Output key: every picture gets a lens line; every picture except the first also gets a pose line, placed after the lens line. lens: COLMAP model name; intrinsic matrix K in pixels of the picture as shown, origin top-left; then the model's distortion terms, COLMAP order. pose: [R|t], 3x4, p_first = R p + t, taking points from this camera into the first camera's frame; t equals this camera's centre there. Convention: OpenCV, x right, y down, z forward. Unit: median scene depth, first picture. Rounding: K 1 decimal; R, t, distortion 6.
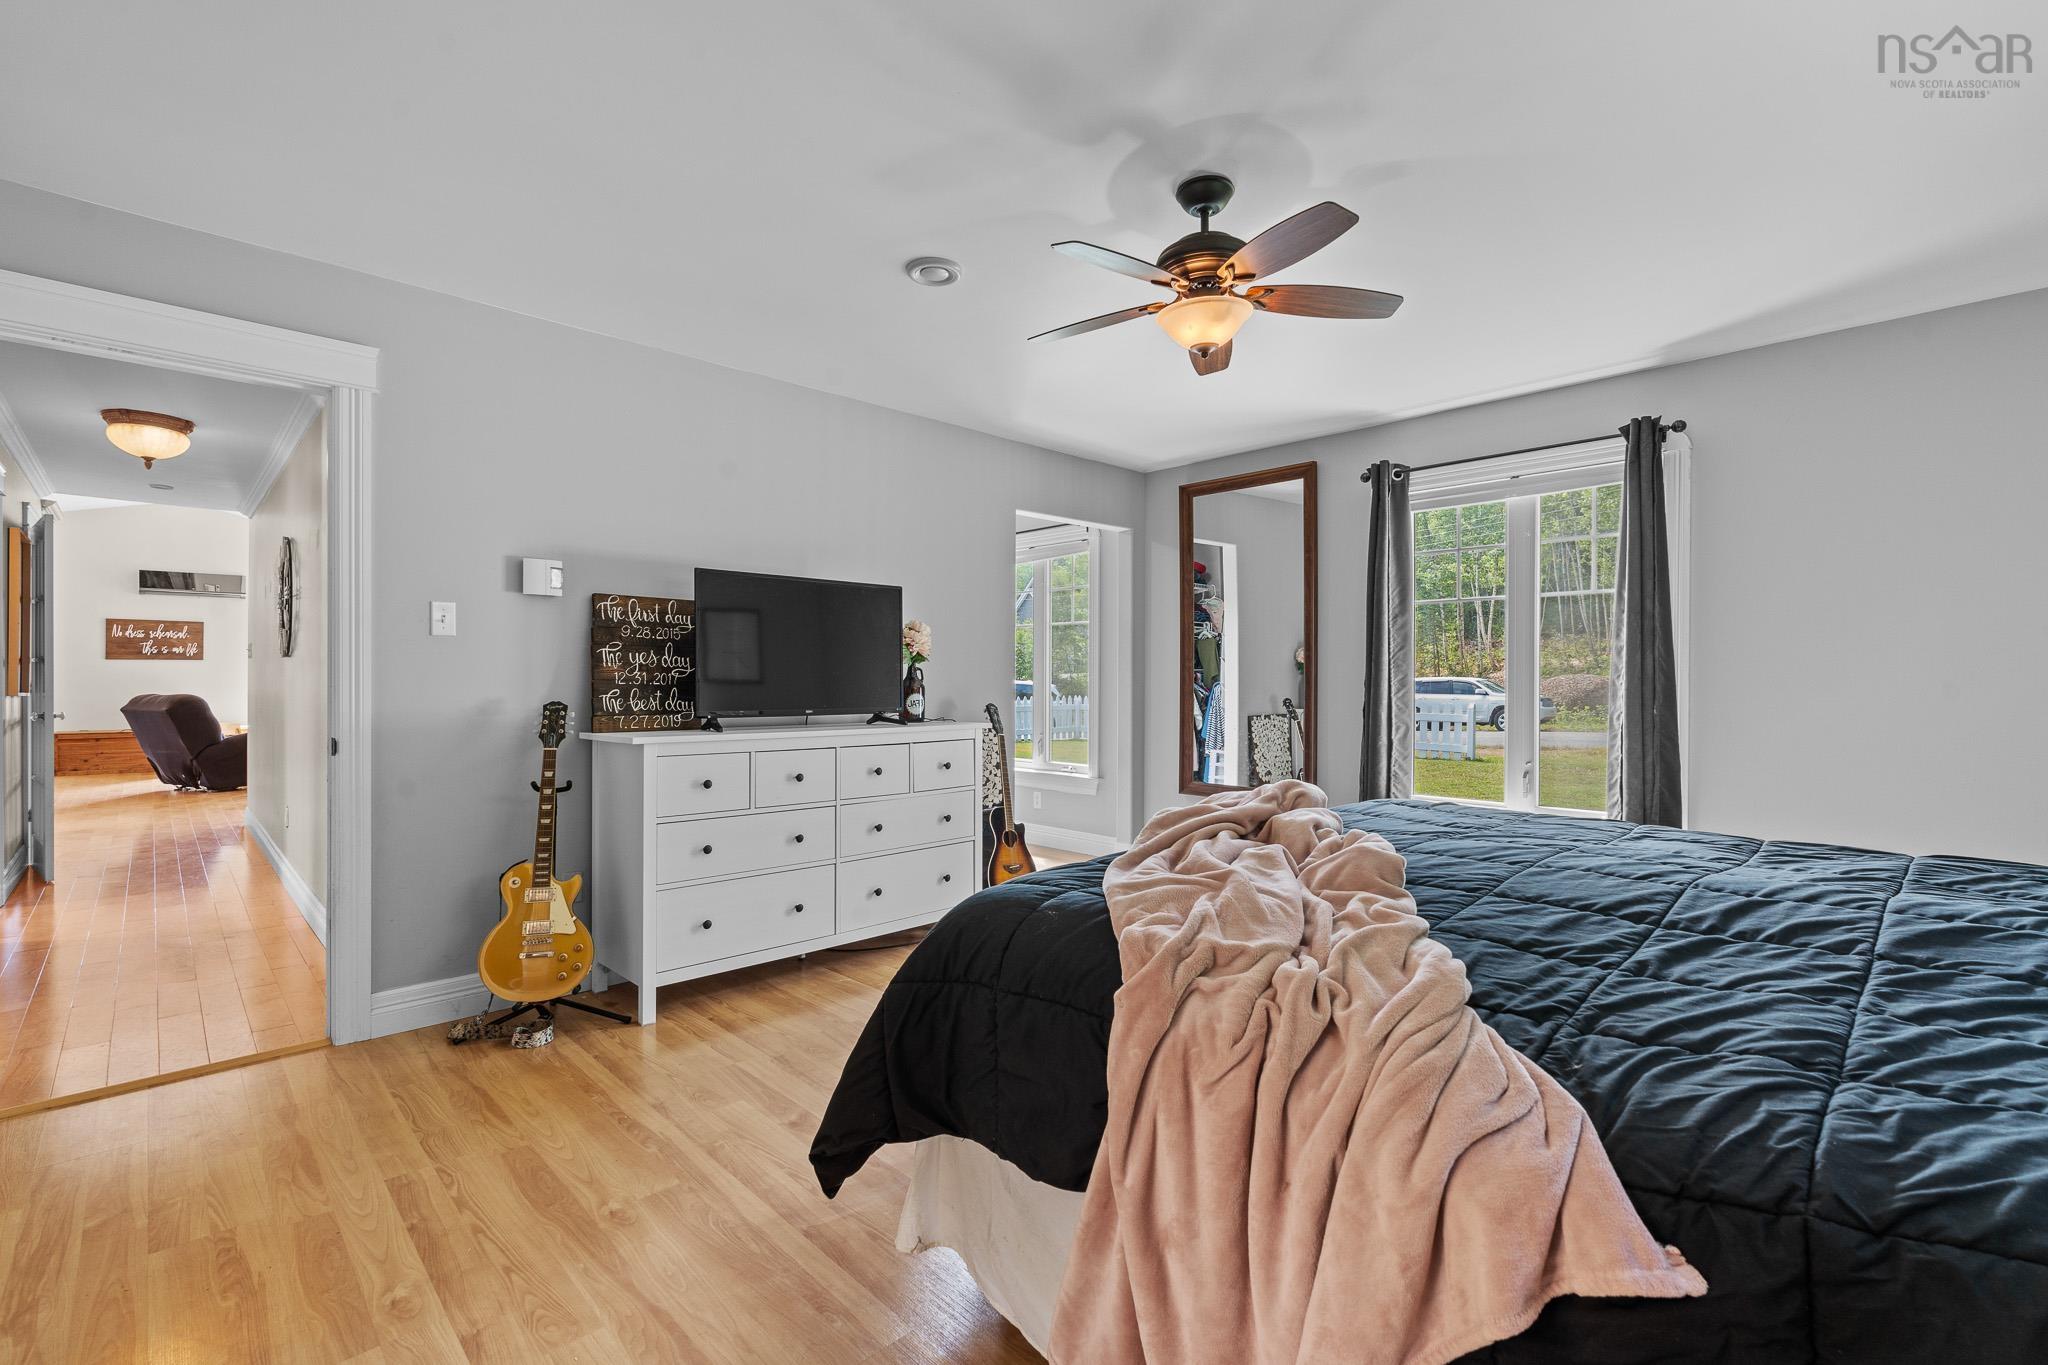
lens RADIAL K [[905.5, 0, 1028.8], [0, 905.5, 678.5], [0, 0, 1]] dist [-0.004203, -0.000071]
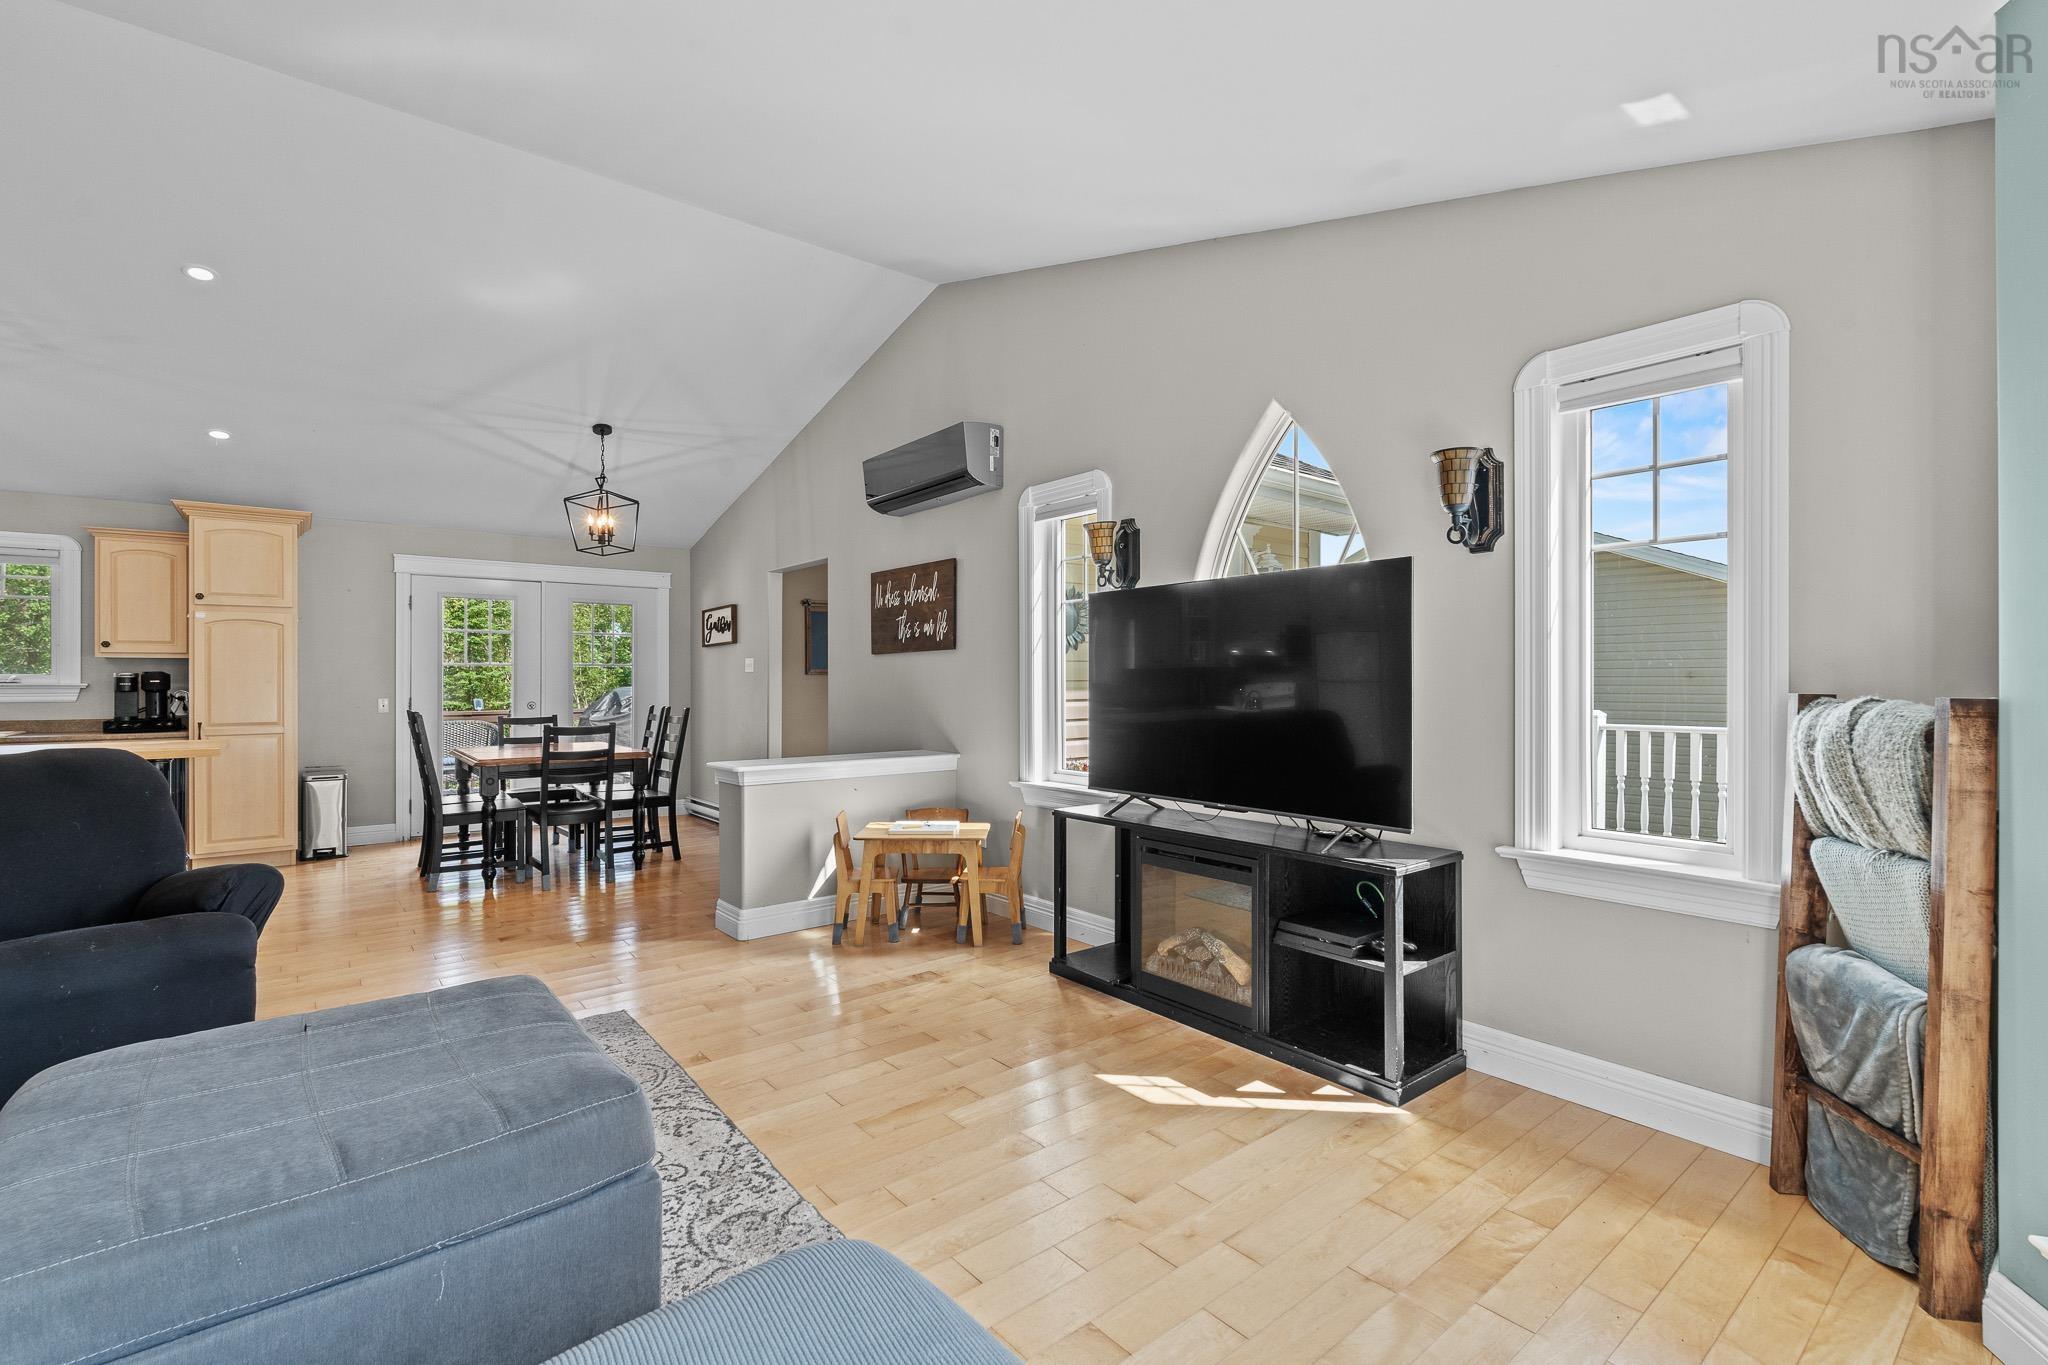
lens RADIAL K [[905.5, 0, 1022.8], [0, 905.5, 679.2], [0, 0, 1]] dist [-0.004203, -0.000071]
pose [[-0.092942, -0.005264, -0.995658, -0.511487], [0.002058, 0.999983, -0.005479, -0.004449], [0.995669, -0.002559, -0.092930, 1.094293]]
